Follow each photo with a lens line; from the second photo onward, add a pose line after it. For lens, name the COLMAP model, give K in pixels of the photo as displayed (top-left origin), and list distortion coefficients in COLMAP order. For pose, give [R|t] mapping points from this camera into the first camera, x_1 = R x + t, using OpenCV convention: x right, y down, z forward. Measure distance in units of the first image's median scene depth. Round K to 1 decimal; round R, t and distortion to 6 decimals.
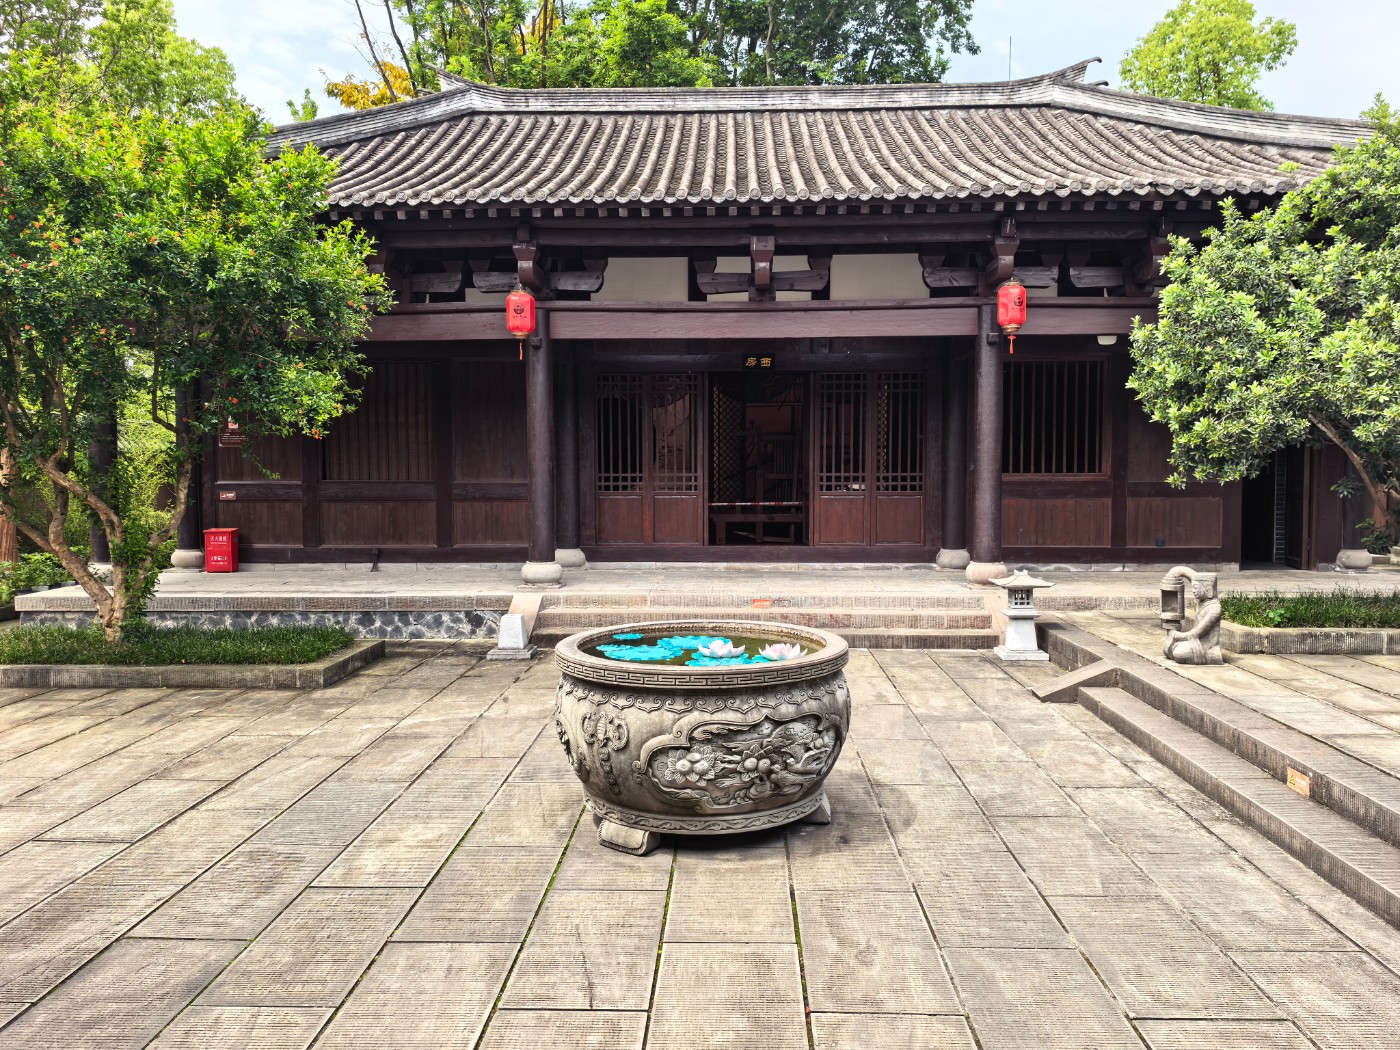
lens RADIAL K [[1056.3, 0, 700.0], [0, 1056.3, 525.0], [0, 0, 1]] dist [-0.000435, -0.009437]
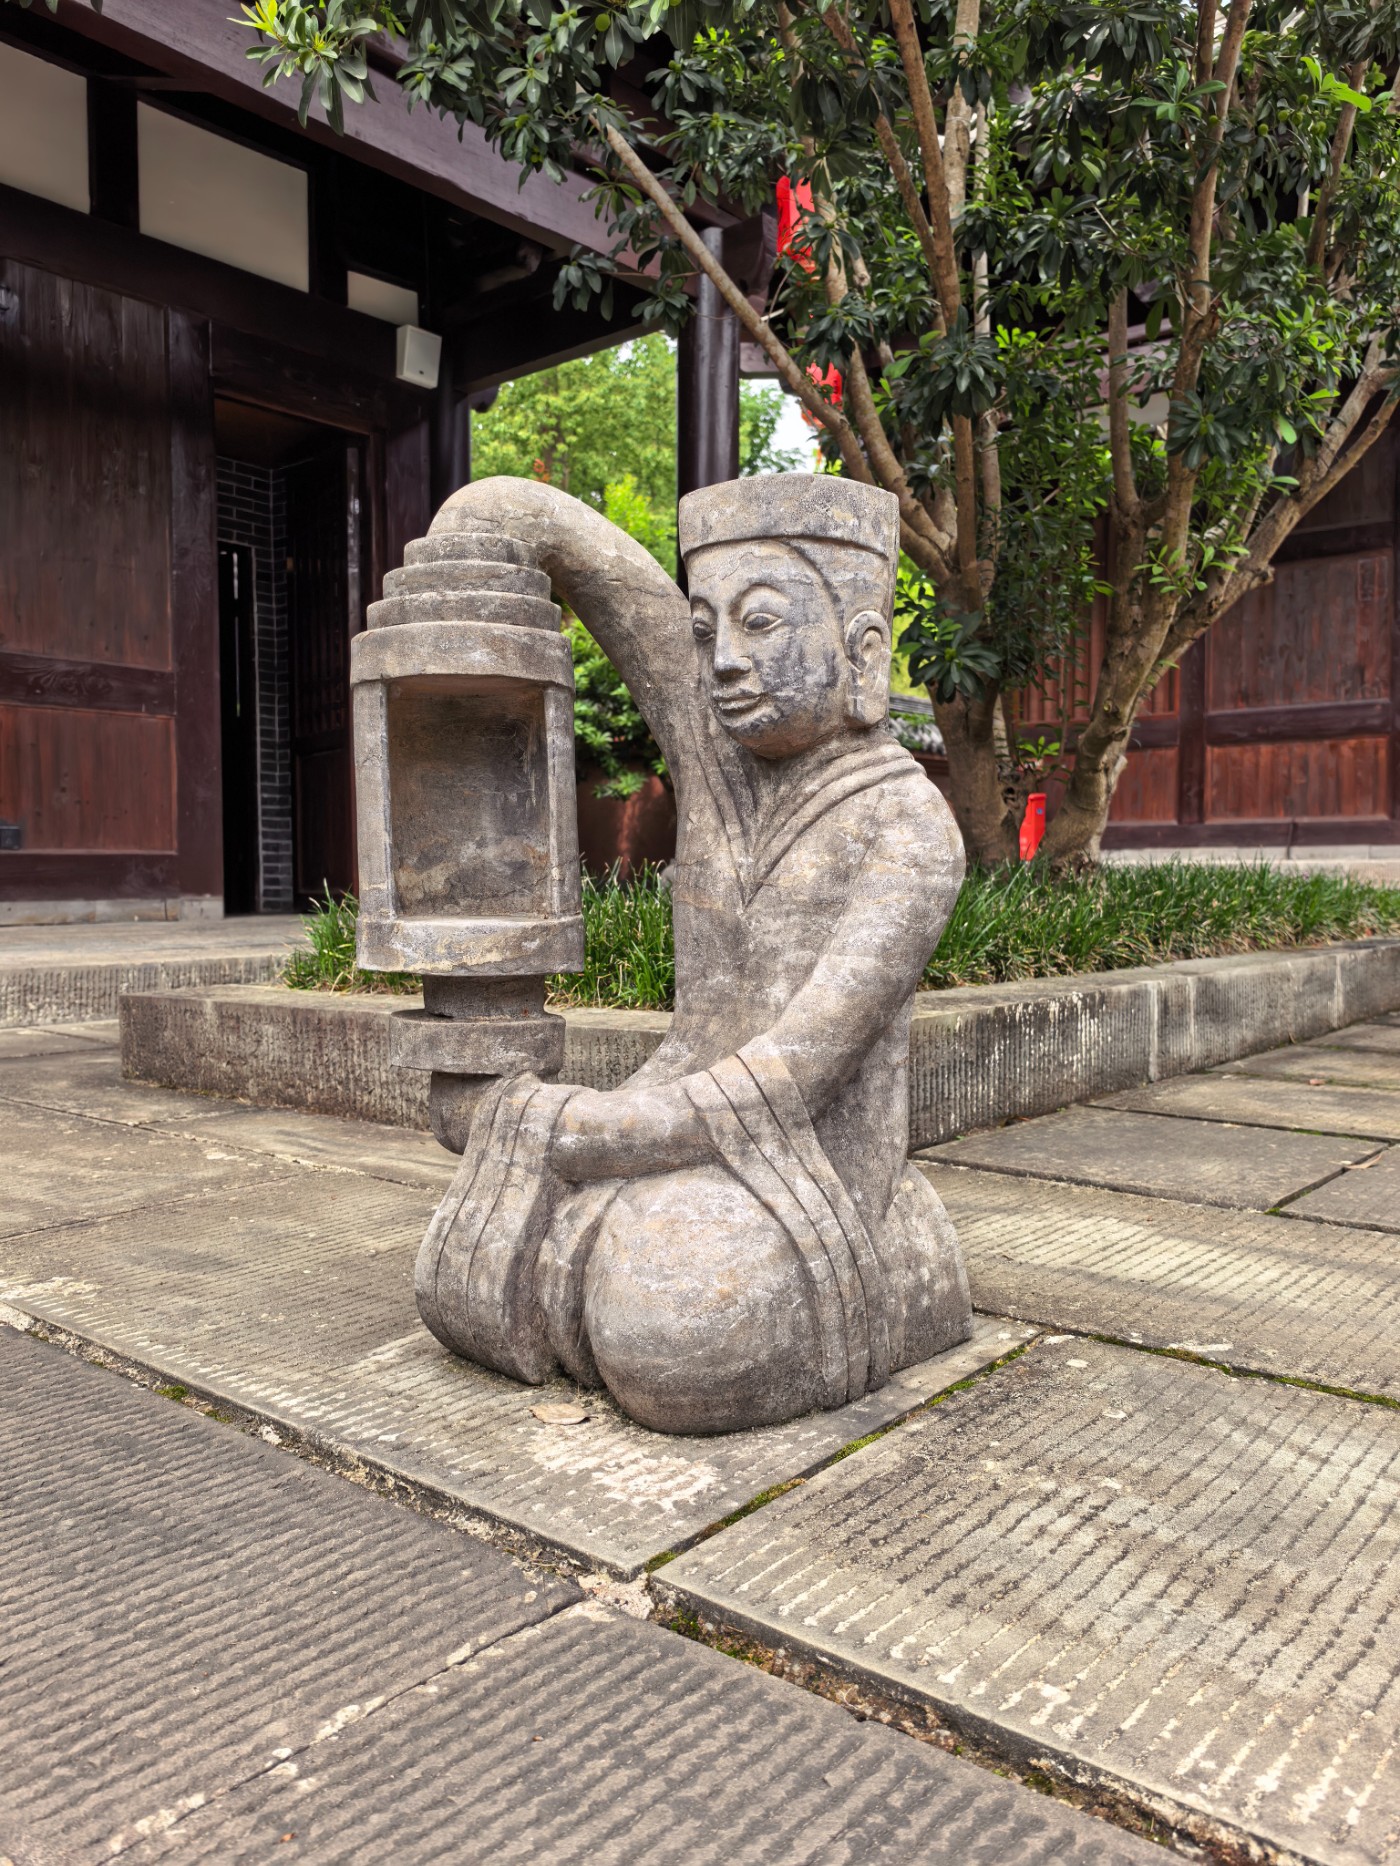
lens RADIAL K [[1407.8, 0, 700.0], [0, 1407.8, 933.0], [0, 0, 1]] dist [-0.000435, -0.009437]
pose [[0.611576, -0.032206, 0.790530, 0.500192], [0.044468, 0.998991, 0.006297, 0.121594], [-0.789935, 0.031302, 0.612391, 1.278019]]
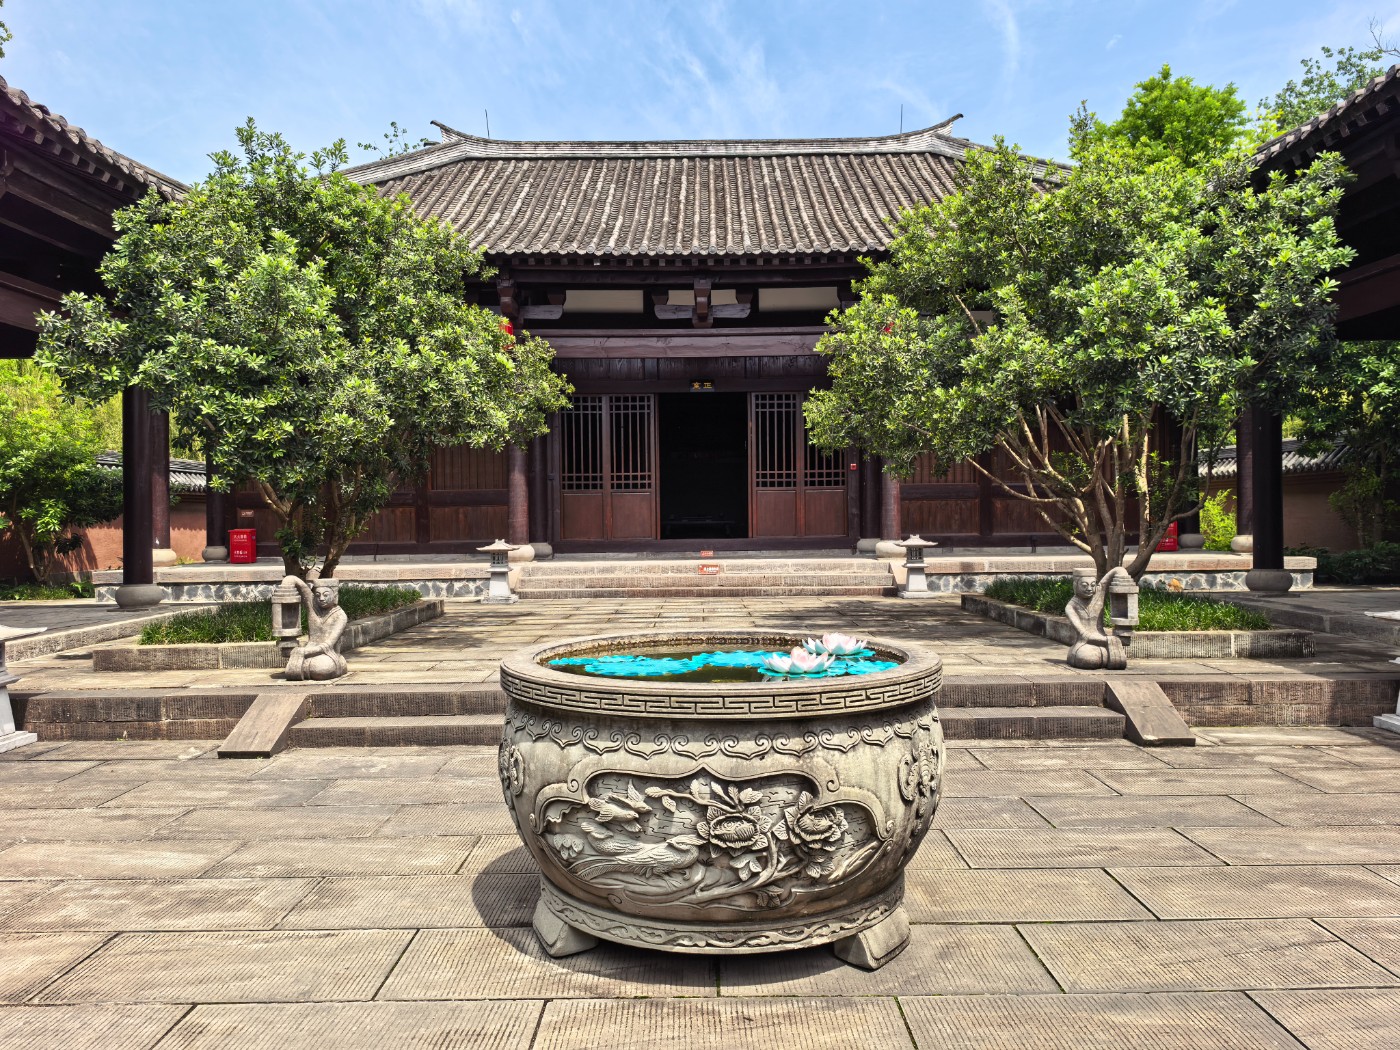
lens RADIAL K [[1056.3, 0, 700.0], [0, 1056.3, 525.0], [0, 0, 1]] dist [-0.000435, -0.009437]
pose [[-0.039379, -0.002023, 0.999222, -0.633954], [0.069383, 0.997579, 0.004754, 0.024182], [-0.996813, 0.069516, -0.039143, 0.978119]]
